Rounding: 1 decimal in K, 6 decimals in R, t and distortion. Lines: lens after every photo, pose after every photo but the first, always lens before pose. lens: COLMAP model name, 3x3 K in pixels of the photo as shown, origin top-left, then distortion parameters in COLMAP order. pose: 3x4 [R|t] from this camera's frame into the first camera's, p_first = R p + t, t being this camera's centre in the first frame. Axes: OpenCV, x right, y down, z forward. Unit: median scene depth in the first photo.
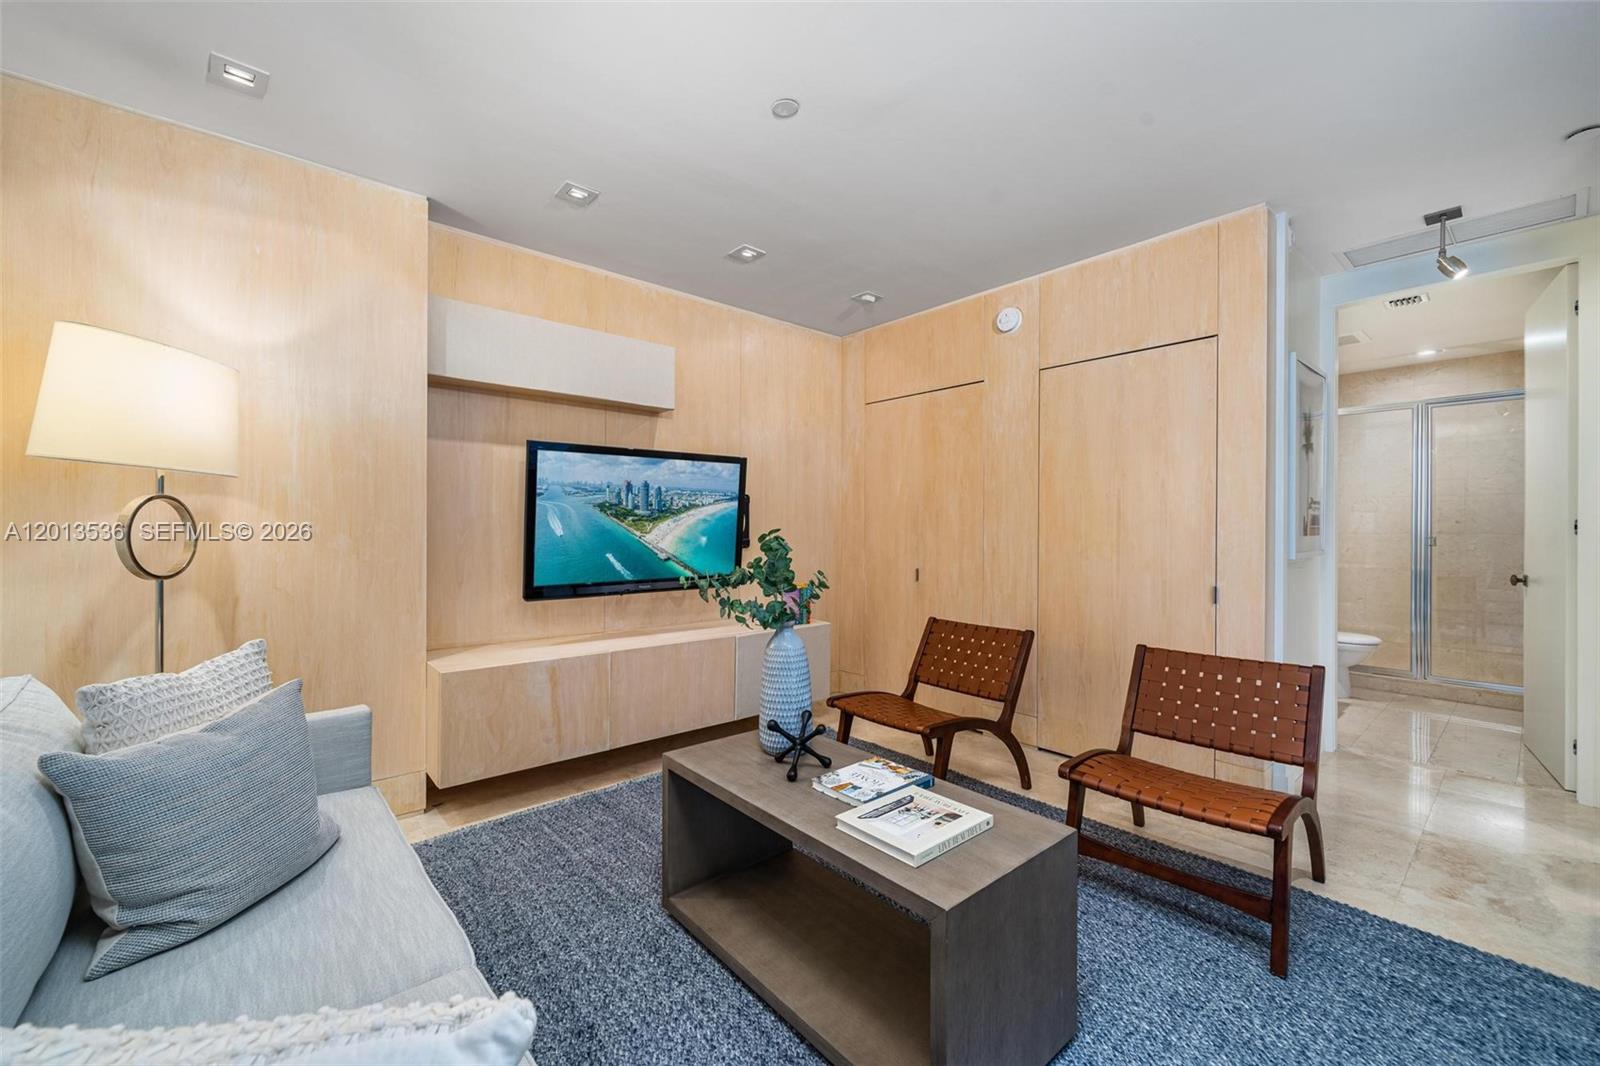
lens RADIAL K [[634.3, 0, 800.0], [0, 634.3, 533.4], [0, 0, 1]] dist [-0.011614, -0.000058]
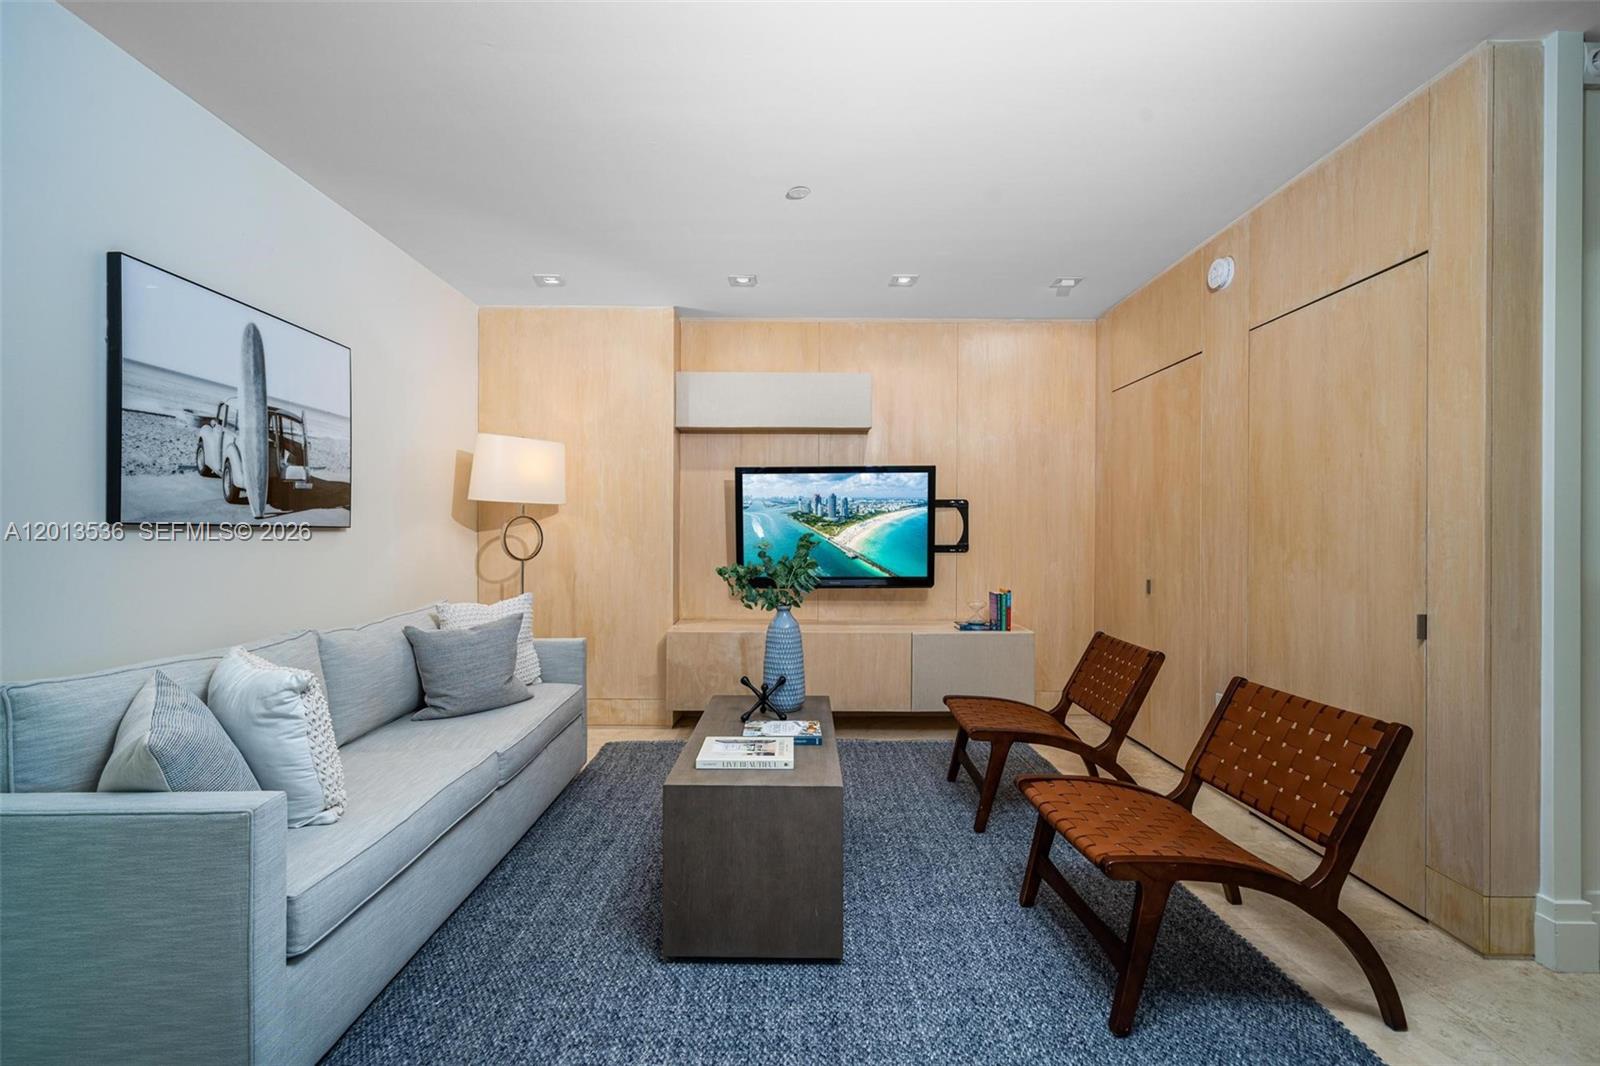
lens RADIAL K [[684.8, 0, 798.3], [0, 684.8, 535.1], [0, 0, 1]] dist [-0.001127, -0.000508]
pose [[0.759522, 0.000453, -0.650481, 0.542452], [-0.003043, 0.999991, -0.002857, 0.000244], [0.650474, 0.004150, 0.759517, -0.014139]]
